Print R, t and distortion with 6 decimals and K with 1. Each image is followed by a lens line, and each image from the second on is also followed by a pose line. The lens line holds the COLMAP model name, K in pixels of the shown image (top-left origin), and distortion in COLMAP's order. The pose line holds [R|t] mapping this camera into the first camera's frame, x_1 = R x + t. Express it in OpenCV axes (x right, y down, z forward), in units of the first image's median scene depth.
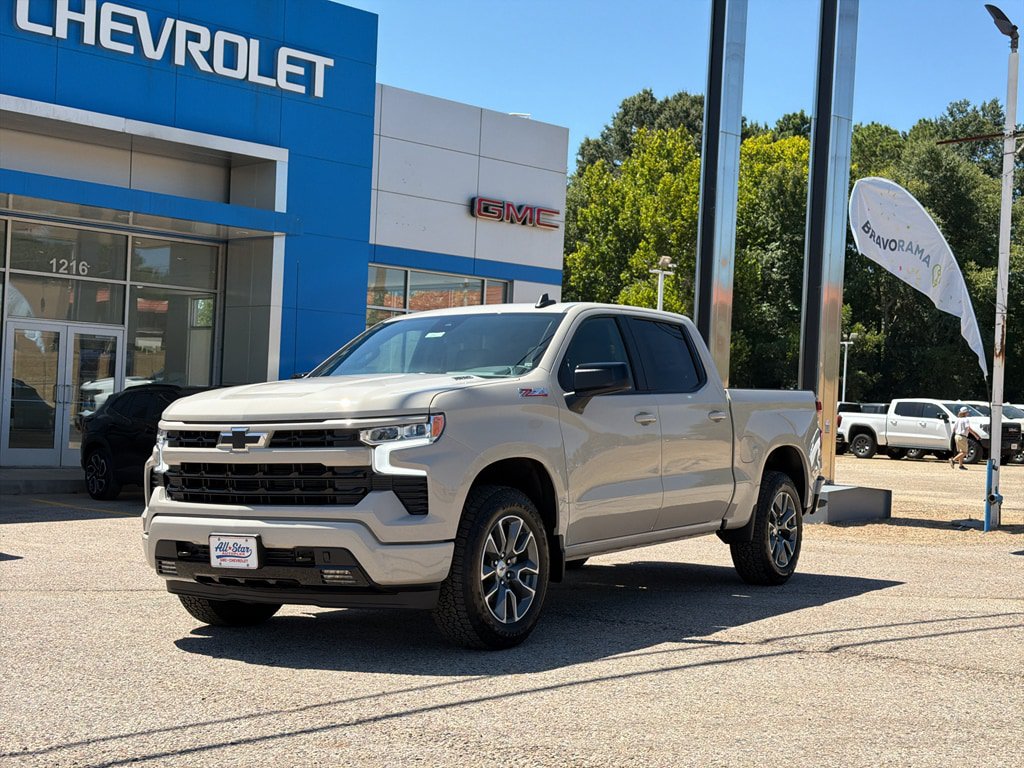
lens RADIAL K [[1442.0, 0, 512.0], [0, 1442.0, 384.0], [0, 0, 1]] dist [0.112129, -0.011655]
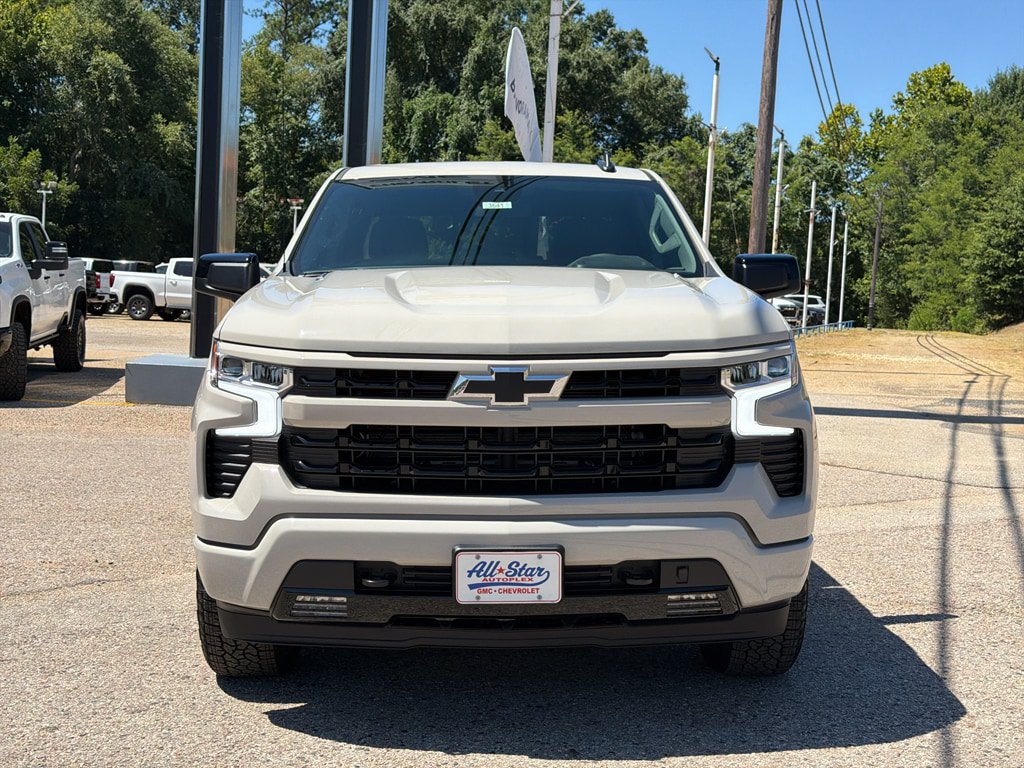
lens RADIAL K [[1442.0, 0, 512.0], [0, 1442.0, 384.0], [0, 0, 1]] dist [0.112129, -0.011655]
pose [[0.834687, -0.031229, 0.549839, -0.506664], [-0.024883, 0.995233, 0.094300, -0.017722], [-0.550163, -0.092393, 0.829930, 0.511962]]
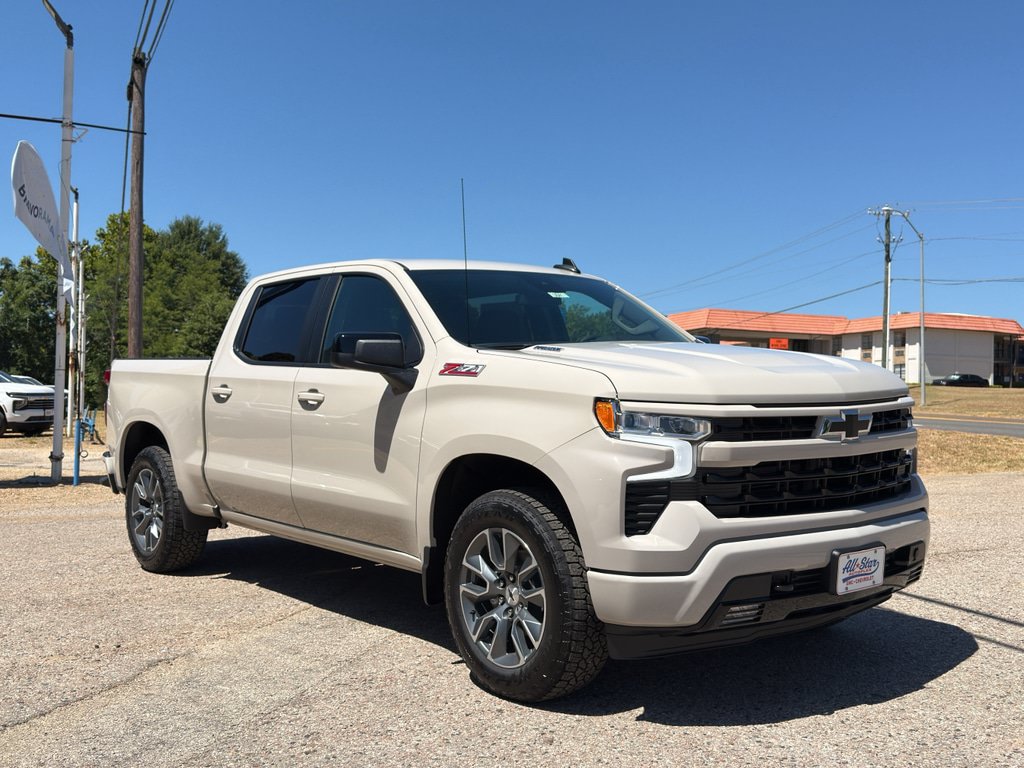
lens RADIAL K [[1089.8, 0, 512.0], [0, 1089.8, 384.0], [0, 0, 1]] dist [0.062958, -0.013500]
pose [[0.329423, -0.009149, 0.944138, -0.802779], [-0.021106, 0.999632, 0.017051, 0.009740], [-0.943946, -0.025544, 0.329109, 0.974381]]
